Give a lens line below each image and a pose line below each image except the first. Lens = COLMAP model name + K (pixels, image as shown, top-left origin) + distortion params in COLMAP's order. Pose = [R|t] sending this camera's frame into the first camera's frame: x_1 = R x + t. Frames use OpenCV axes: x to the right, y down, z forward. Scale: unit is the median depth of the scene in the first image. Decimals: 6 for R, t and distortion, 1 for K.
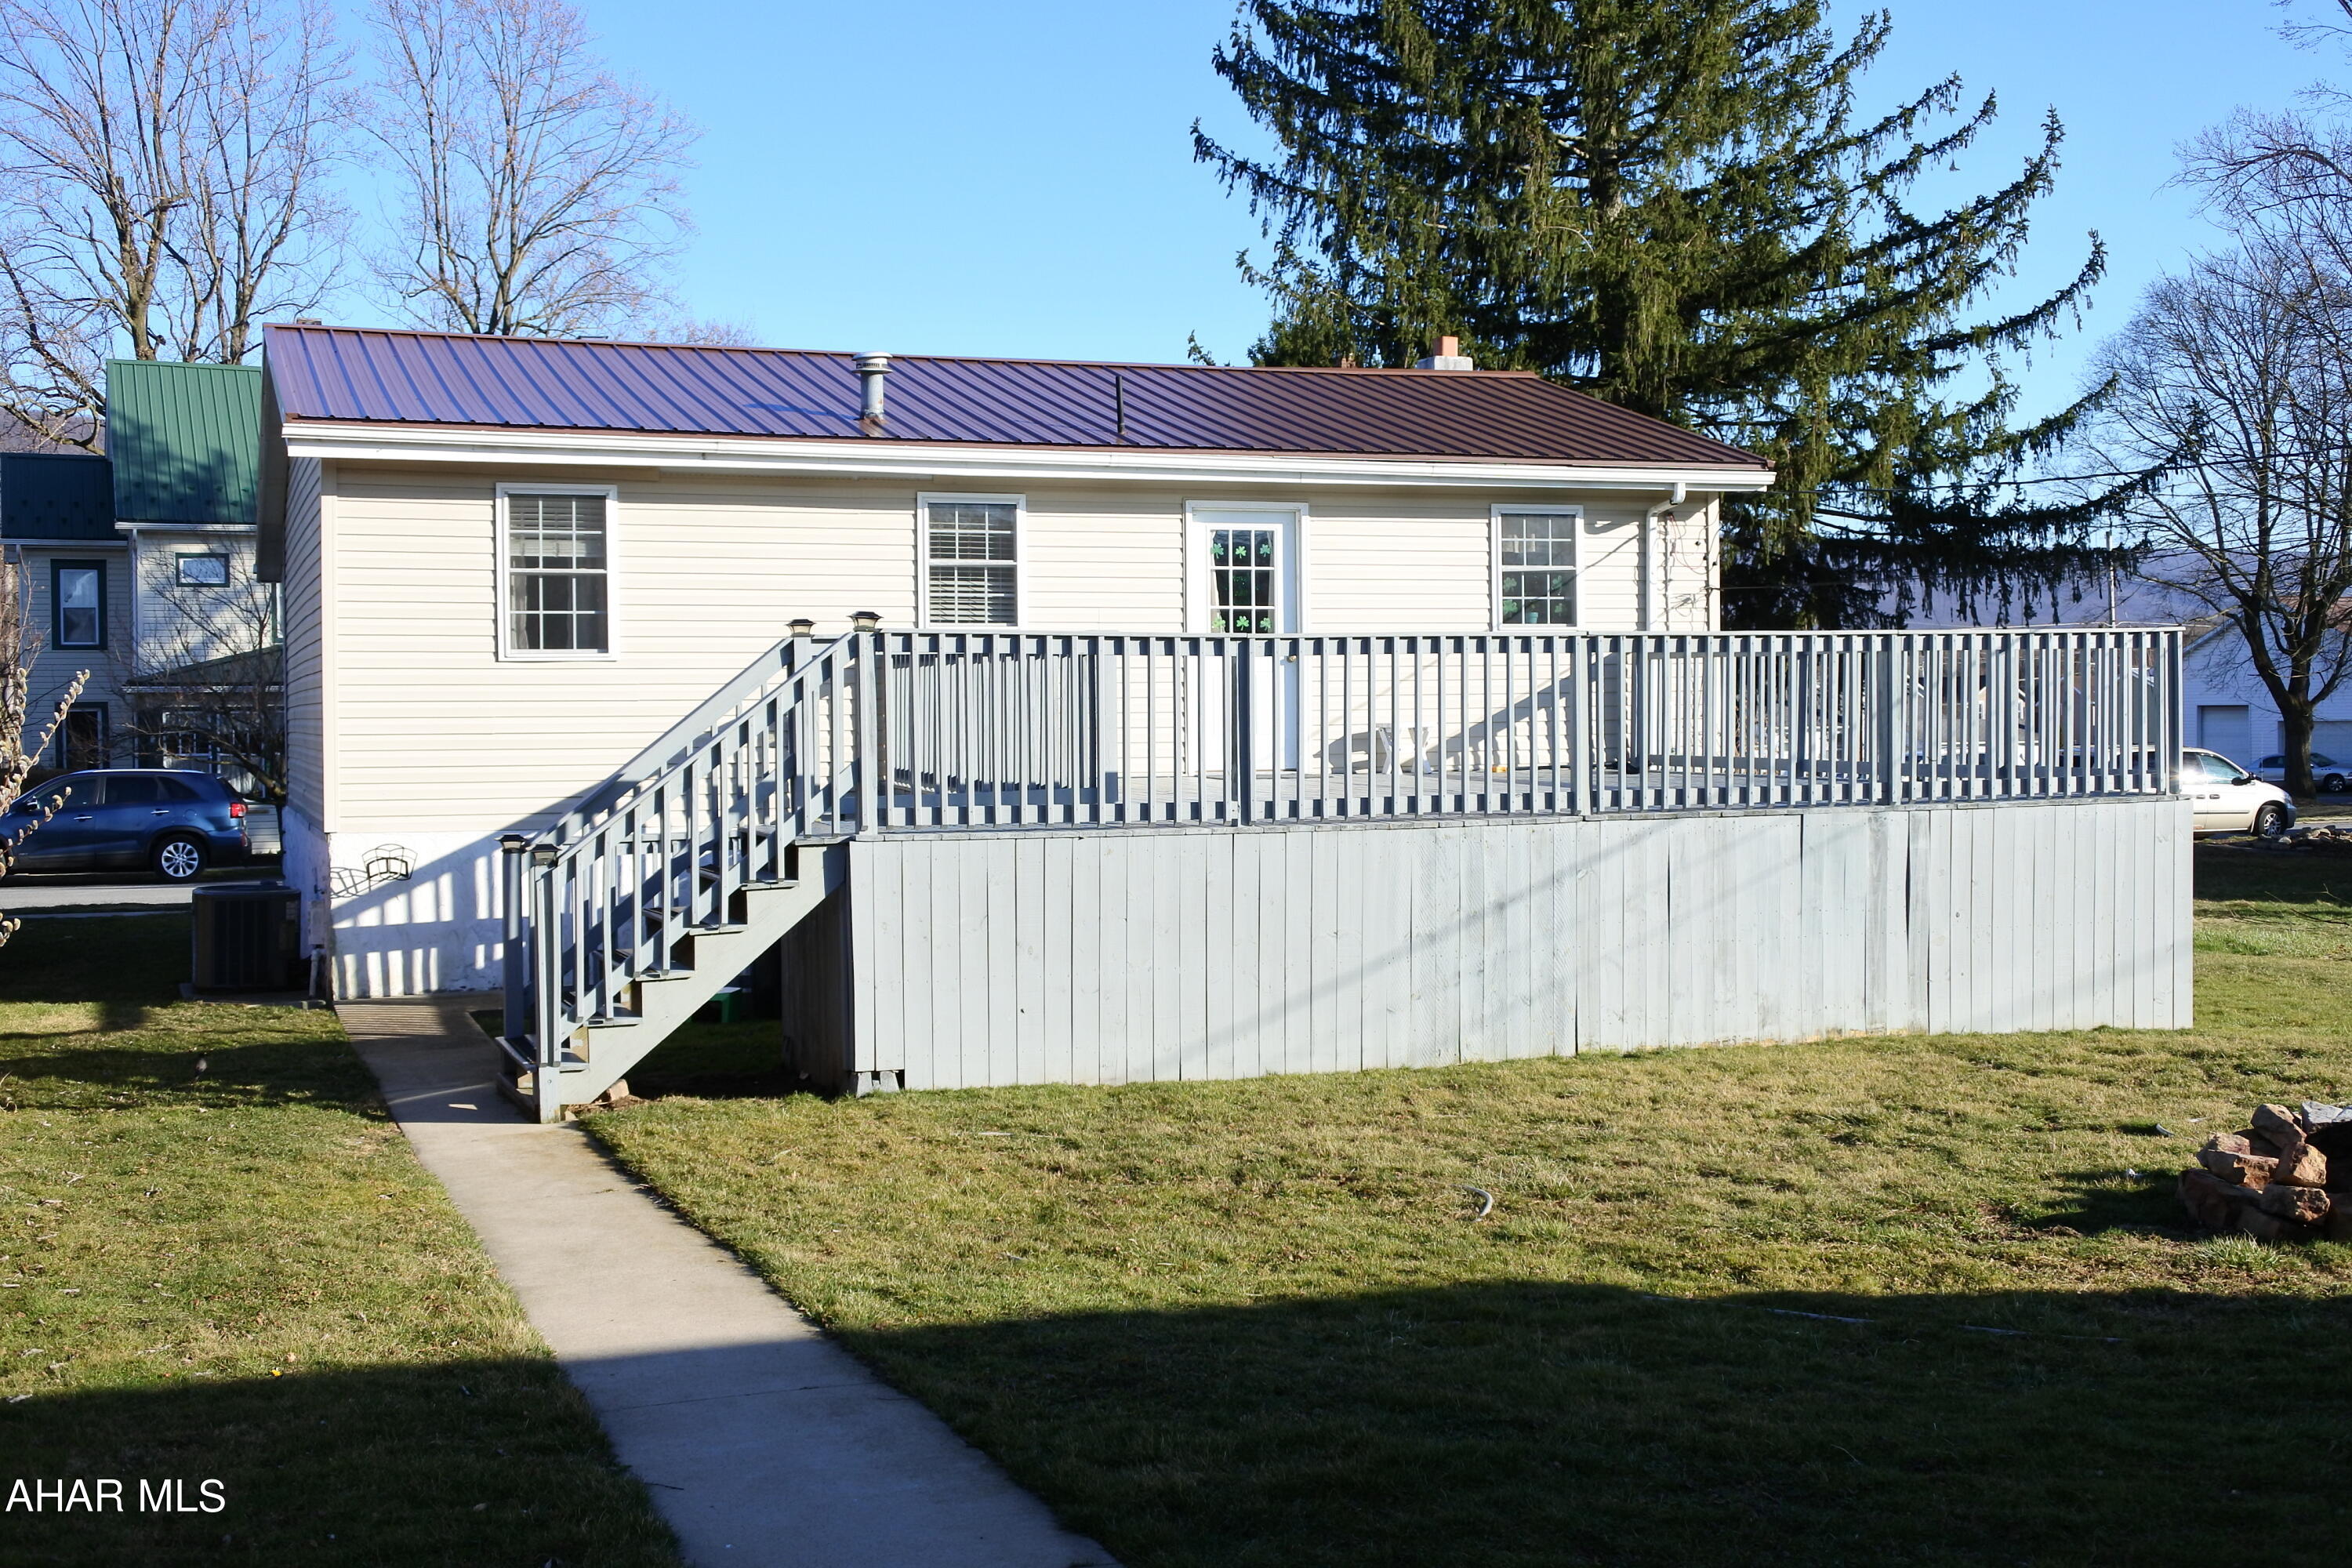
lens RADIAL K [[2663.7, 0, 1183.5], [0, 2663.7, 787.1], [0, 0, 1]] dist [-0.014241, 0.000000]
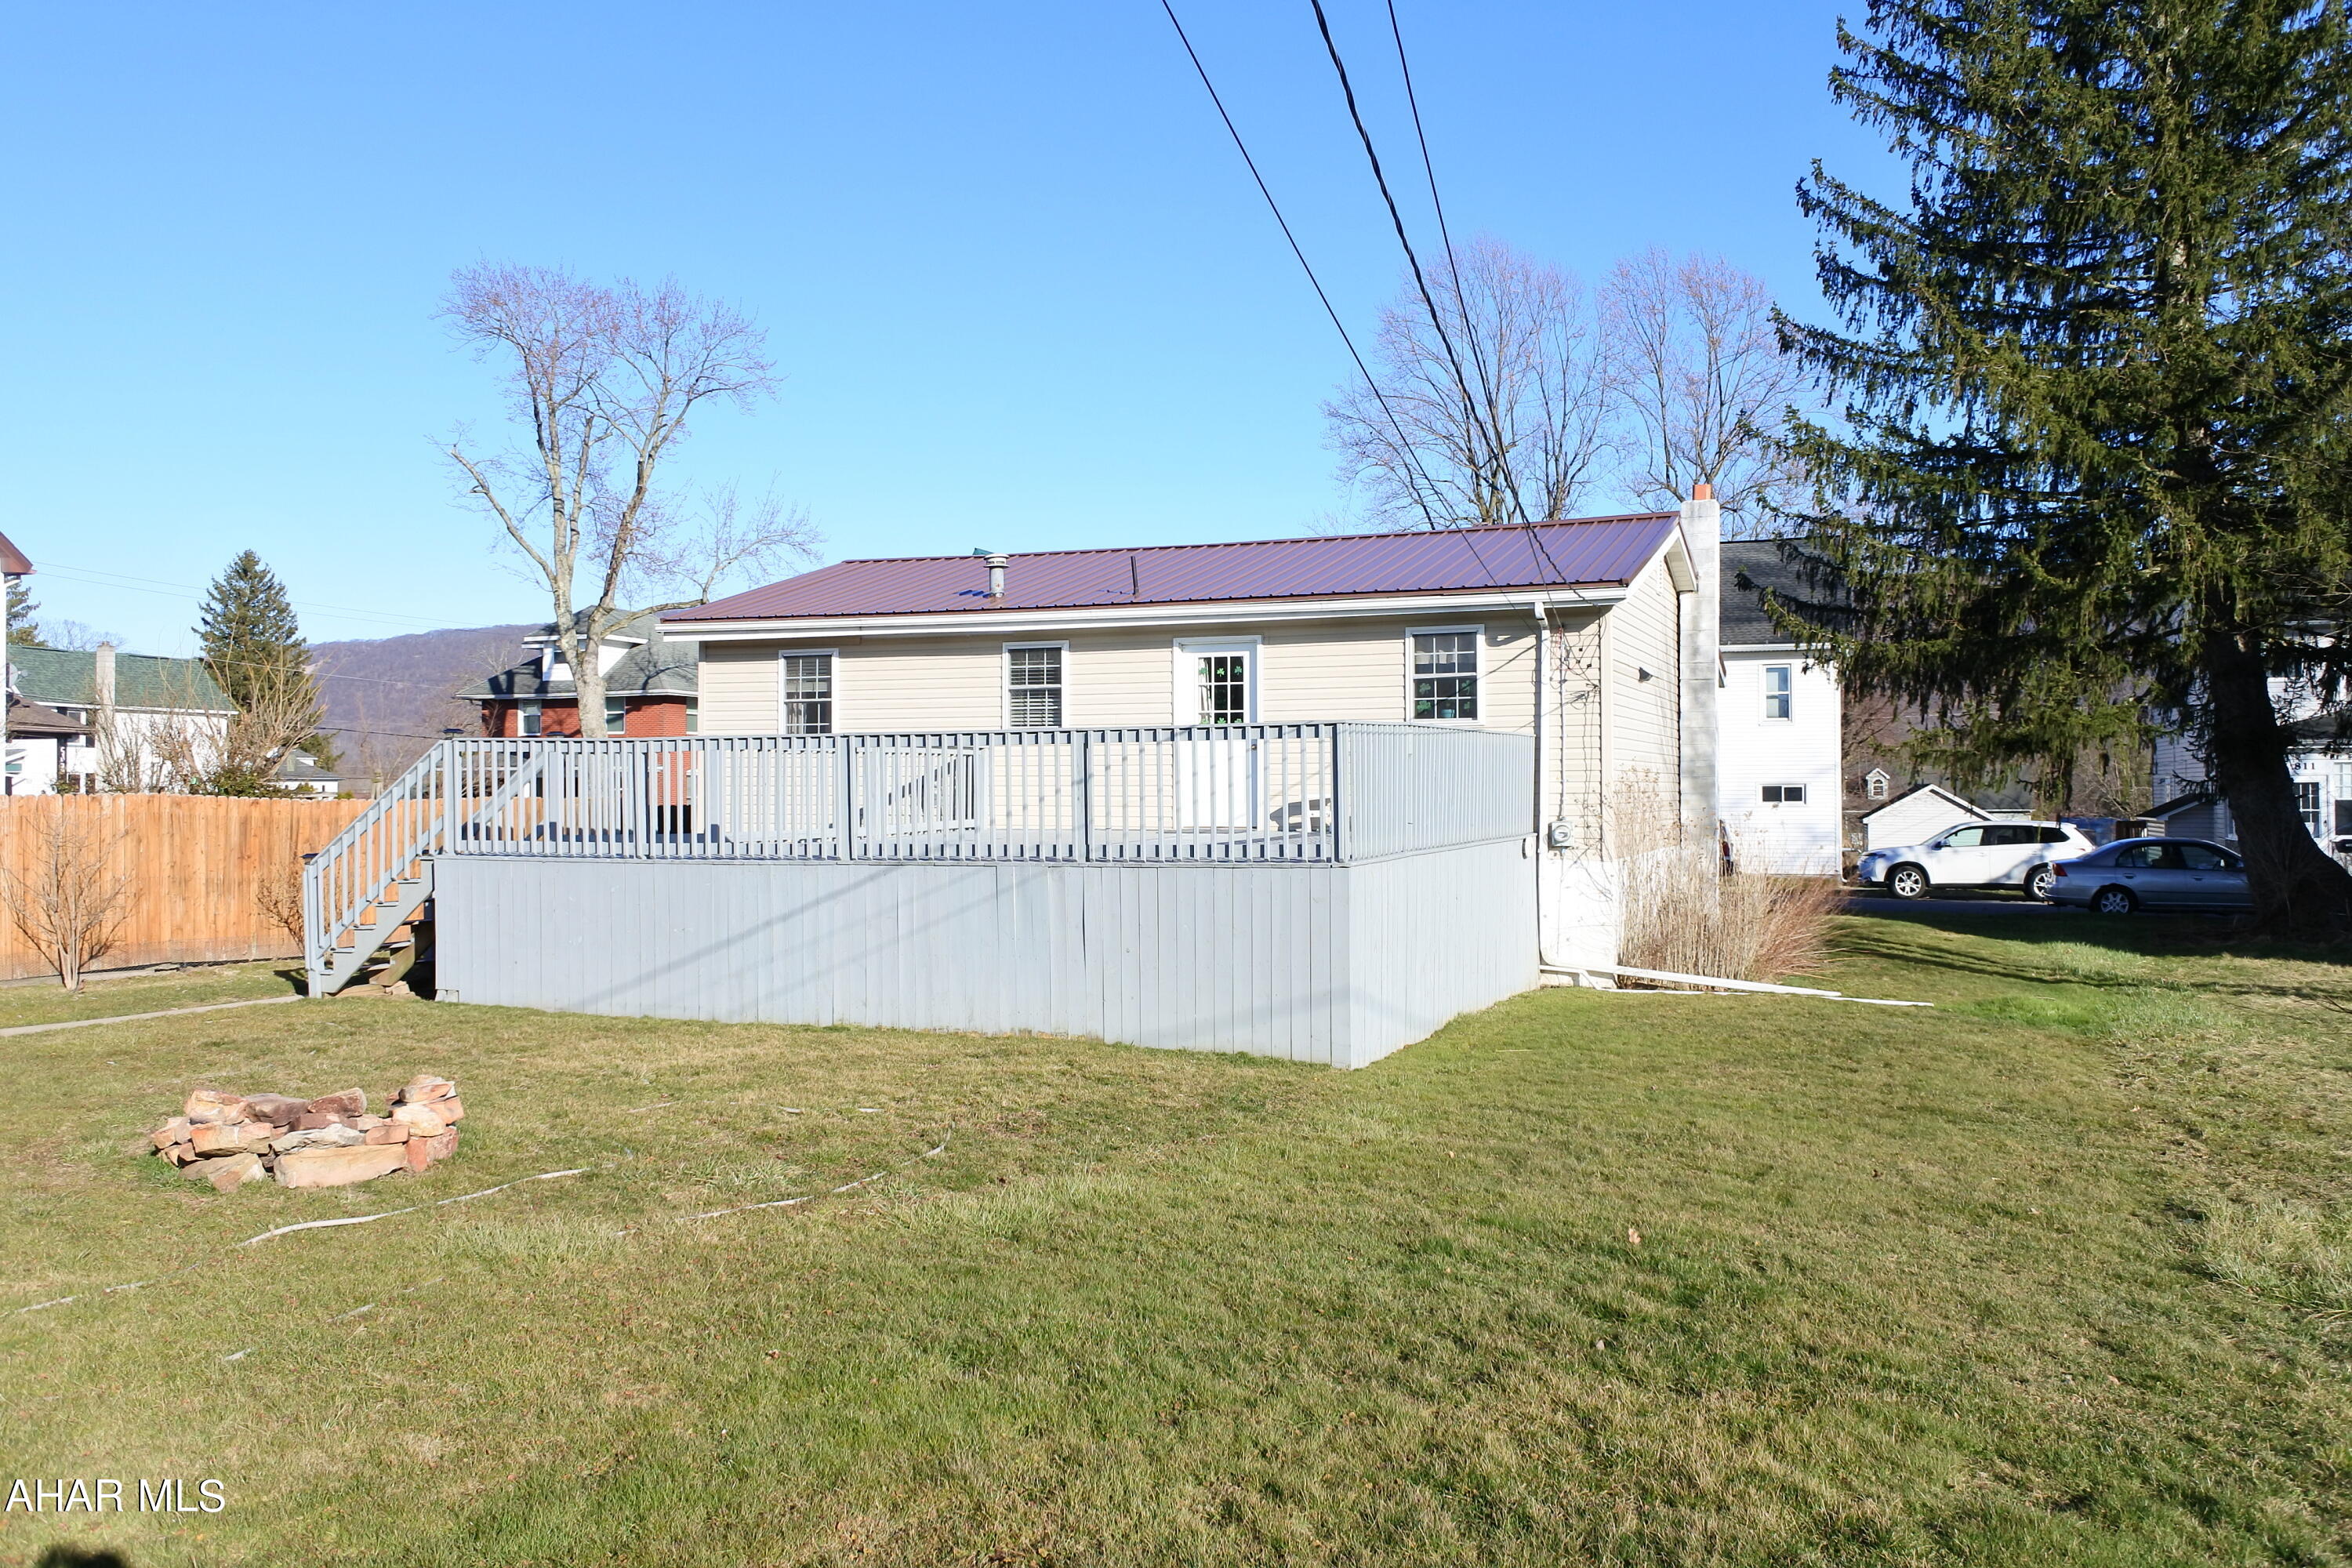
lens RADIAL K [[1840.6, 0, 1172.2], [0, 1840.6, 789.9], [0, 0, 1]] dist [0.004708, -0.004255]
pose [[0.733469, 0.008866, -0.679665, 0.673686], [-0.022442, 0.999686, -0.011178, -0.014288], [0.679352, 0.023452, 0.733438, 0.268590]]
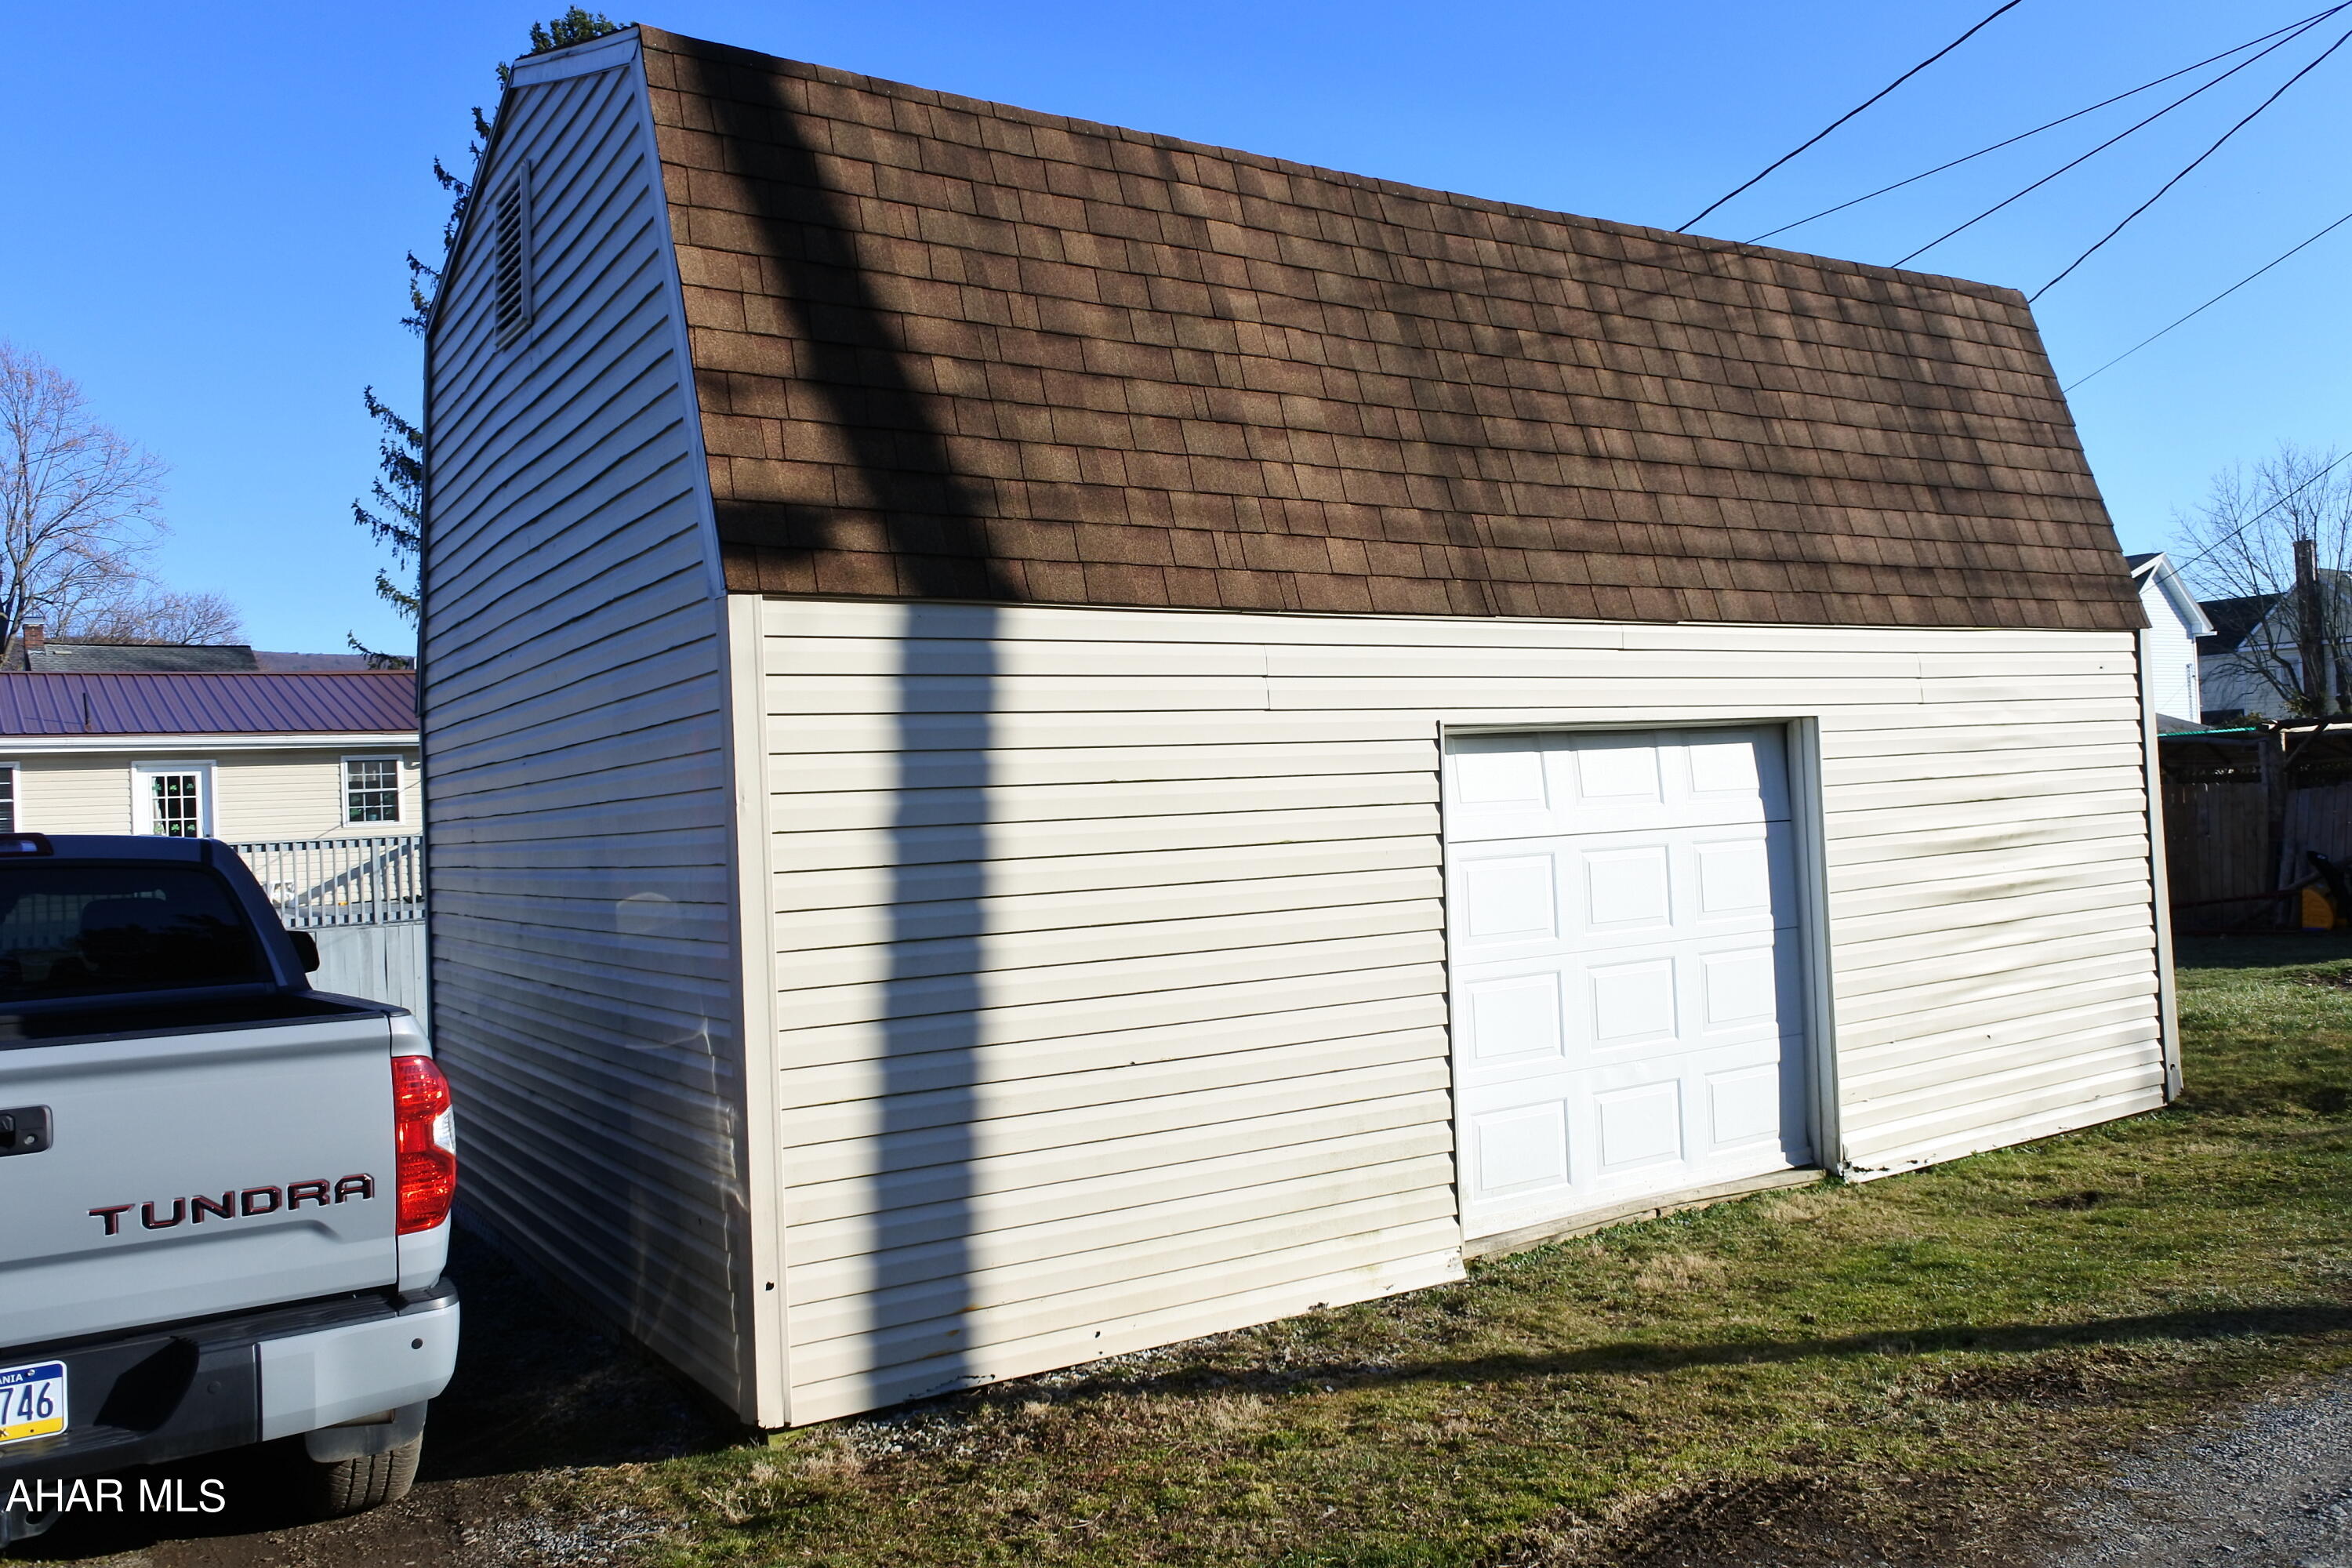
lens RADIAL K [[1840.6, 0, 1179.8], [0, 1840.6, 783.3], [0, 0, 1]] dist [0.004708, -0.004255]
pose [[0.972291, -0.028675, 0.232007, 0.391807], [0.040408, 0.998125, -0.045980, -0.008072], [-0.230254, 0.054081, 0.971627, -0.349345]]
